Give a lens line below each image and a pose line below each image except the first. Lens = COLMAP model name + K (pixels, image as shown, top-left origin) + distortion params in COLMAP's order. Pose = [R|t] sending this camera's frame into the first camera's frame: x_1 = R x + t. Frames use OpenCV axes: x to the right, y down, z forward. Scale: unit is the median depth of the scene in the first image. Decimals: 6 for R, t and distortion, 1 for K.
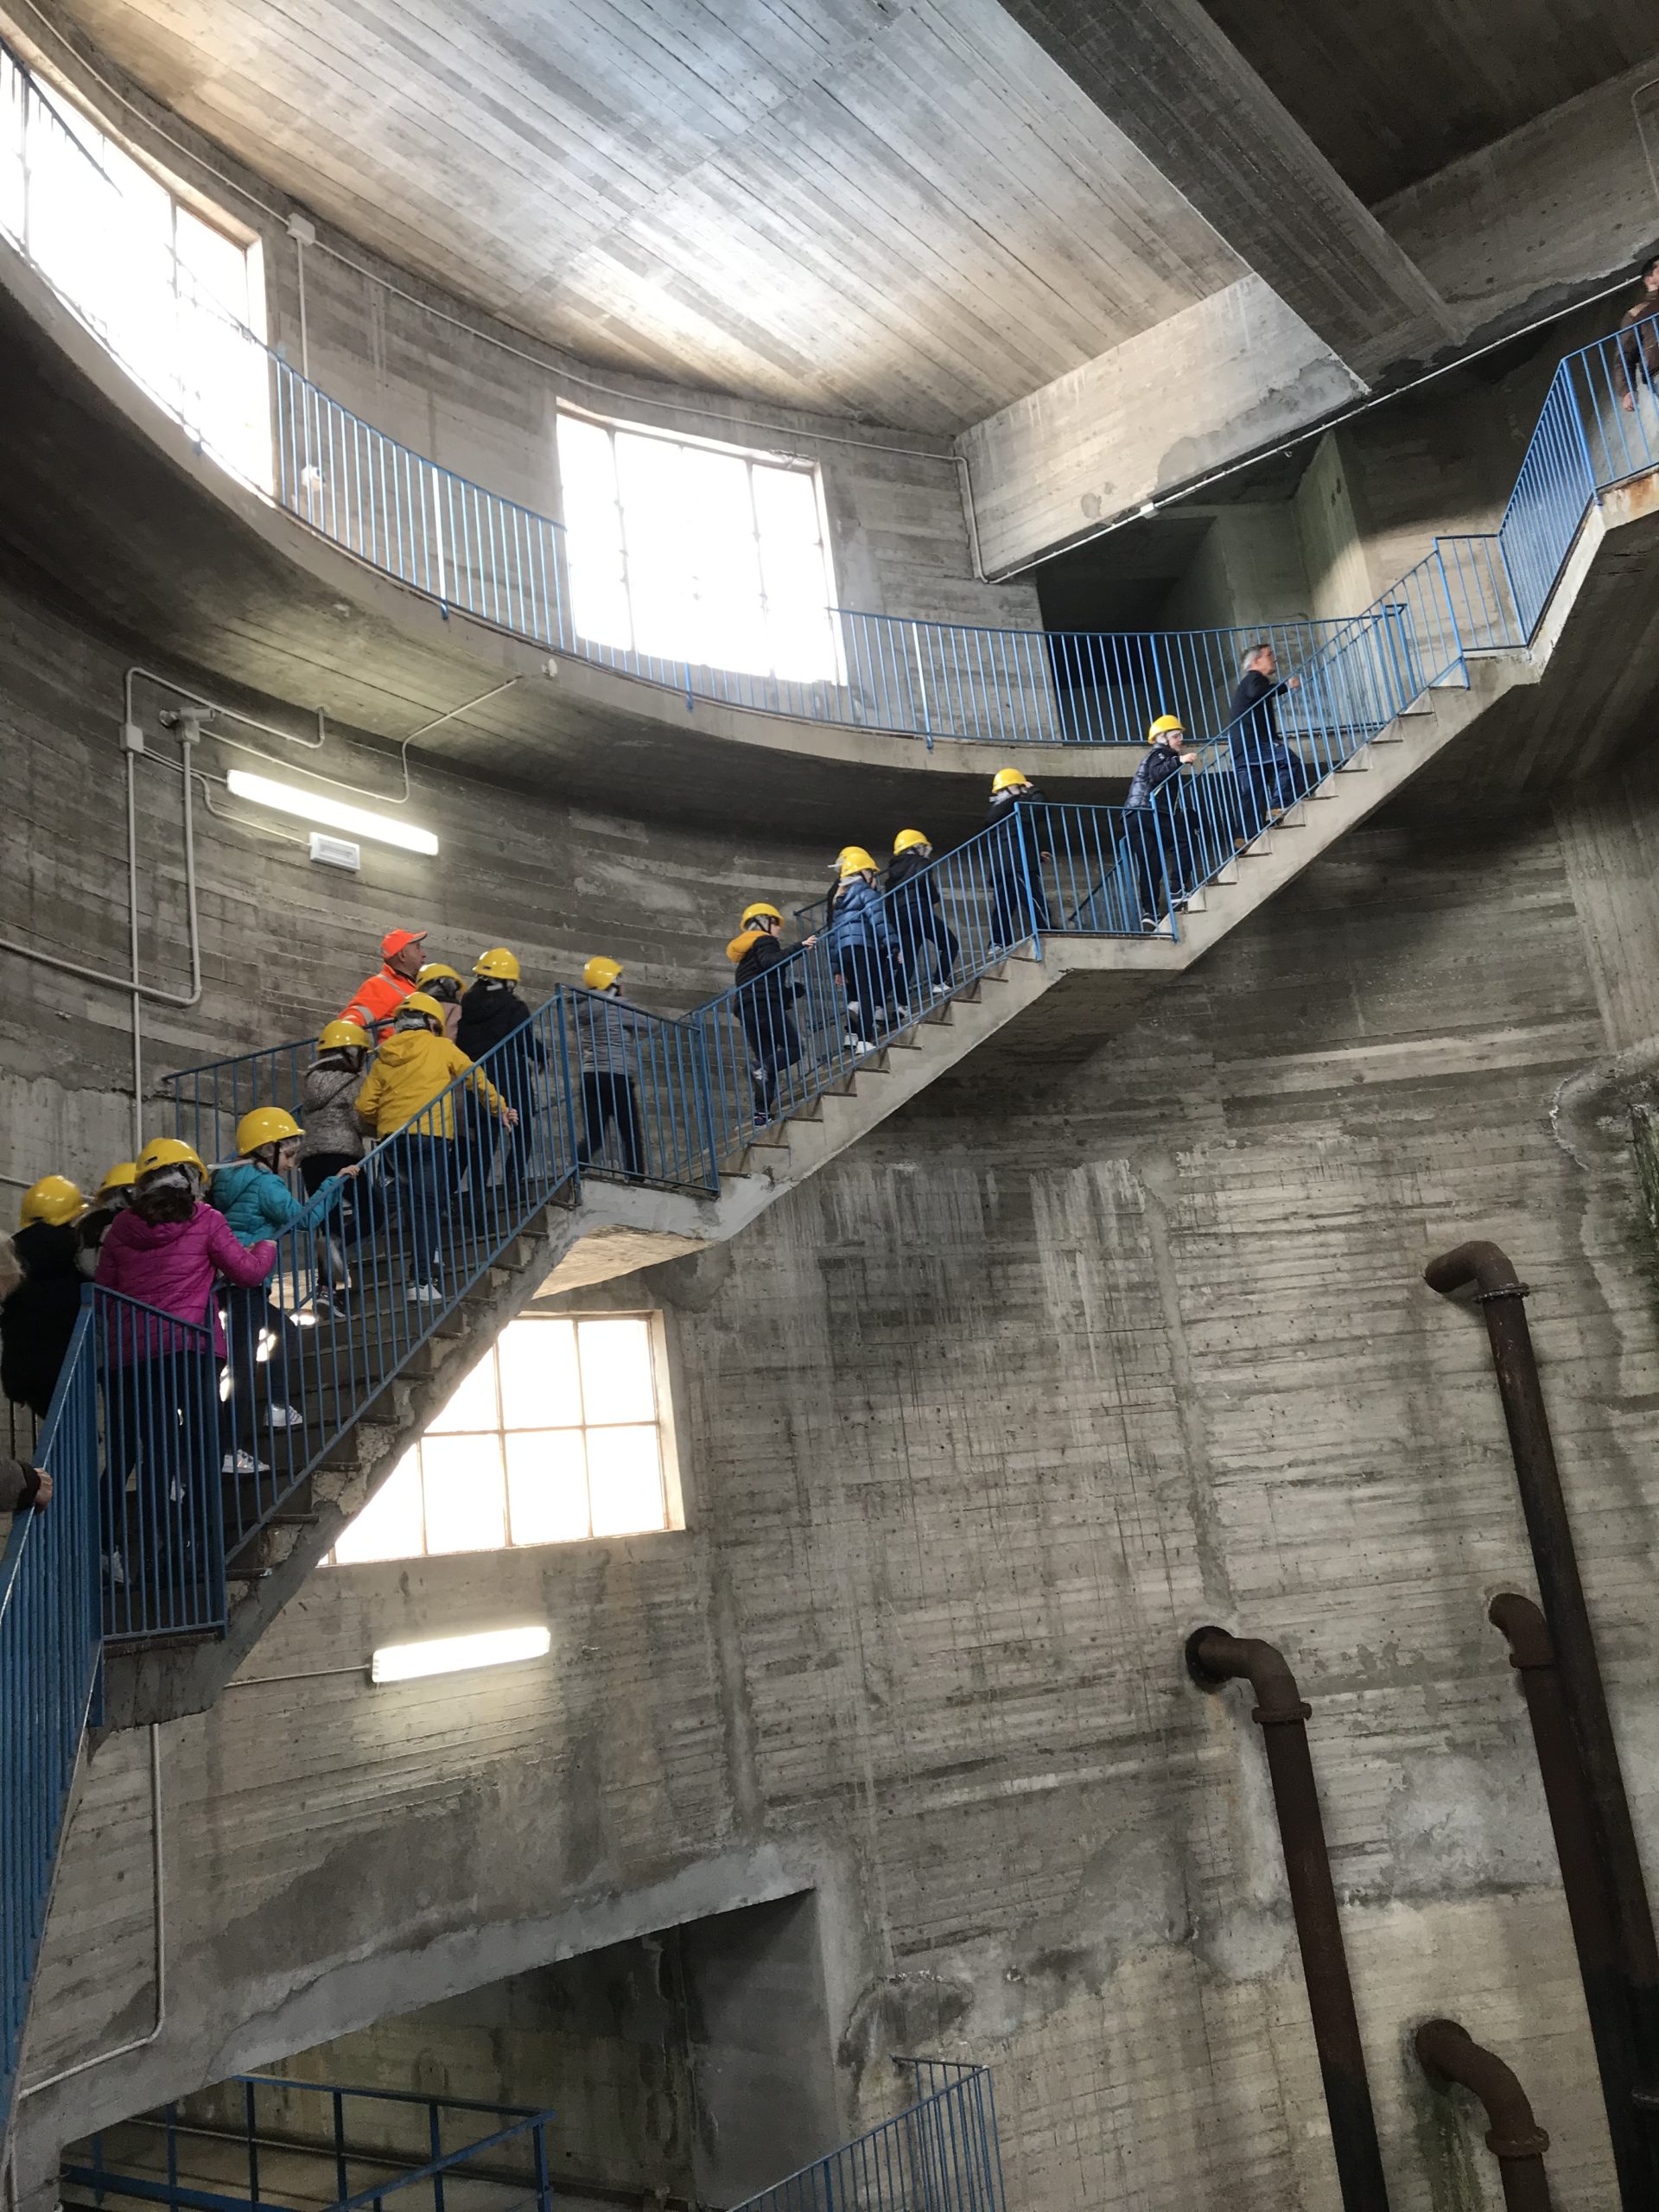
lens RADIAL K [[1846.9, 0, 831.9], [0, 1846.9, 1091.7], [0, 0, 1]] dist [0.017767, -0.009972]
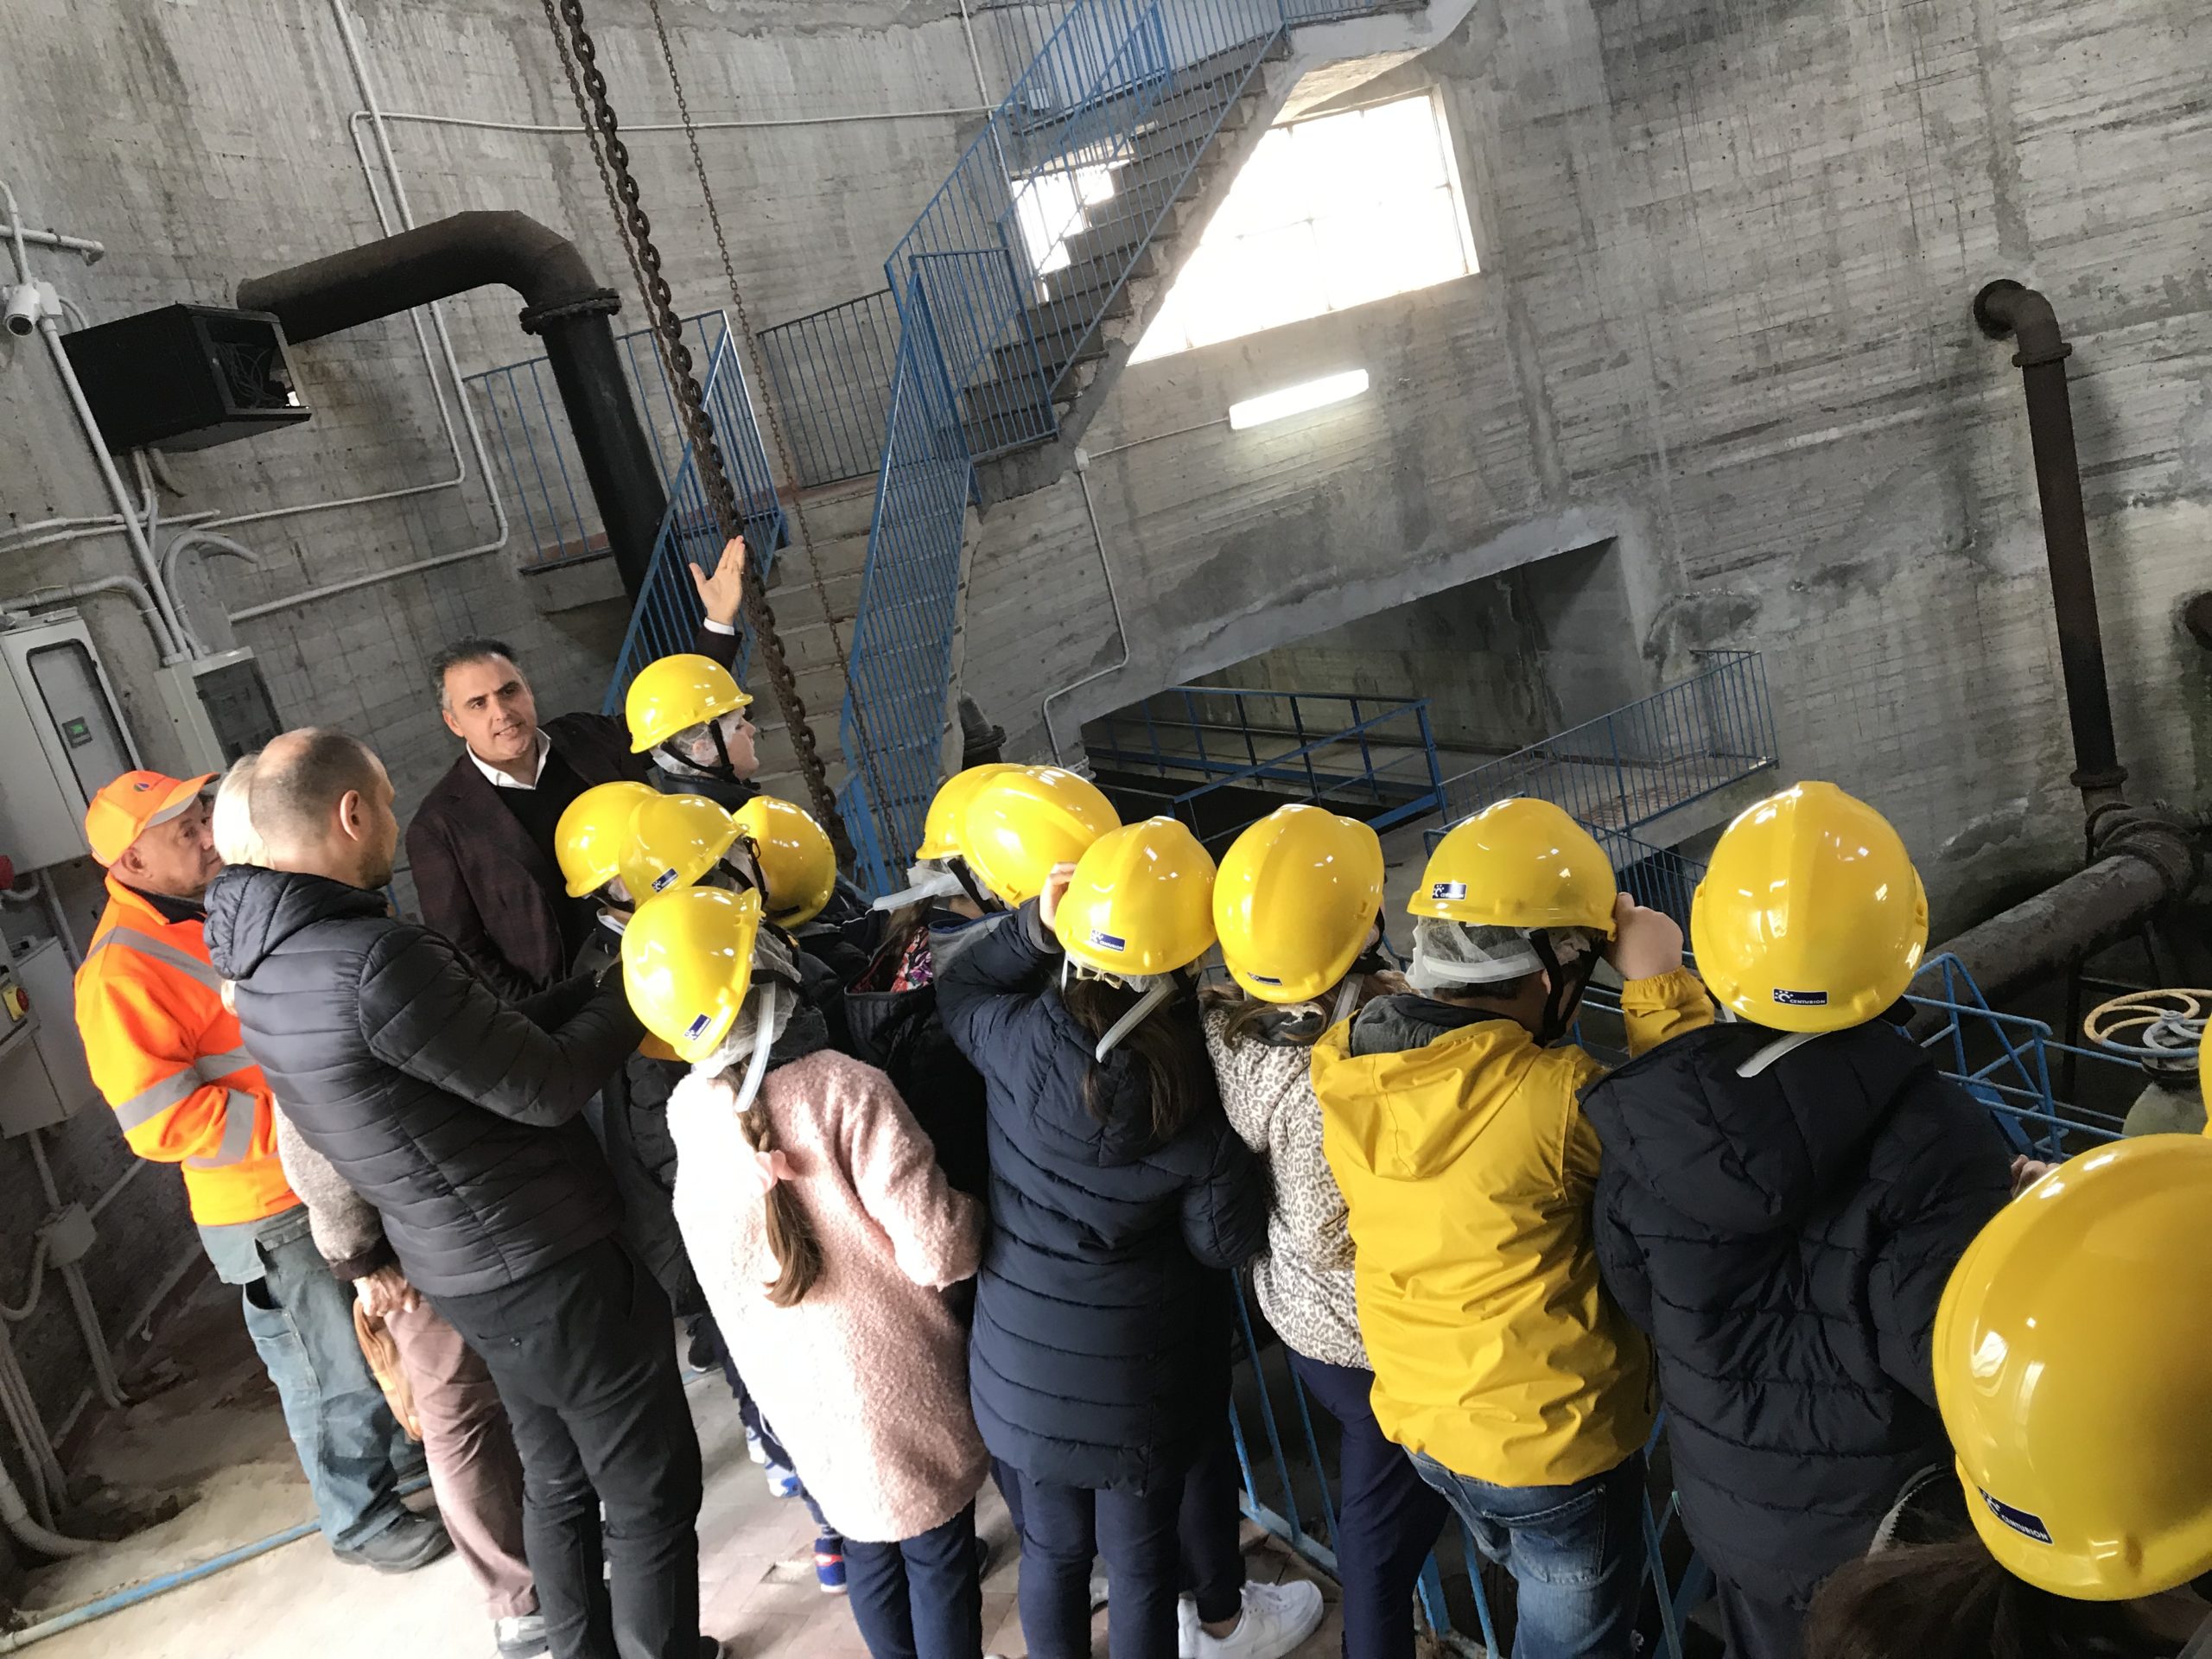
lens RADIAL K [[1846.9, 0, 1104.2], [0, 1846.9, 807.3], [0, 0, 1]] dist [0.017767, -0.009972]
pose [[0.913422, -0.024212, -0.406294, 0.164088], [0.231853, 0.851390, 0.470509, -0.083488], [0.334523, -0.523973, 0.783292, -0.192212]]
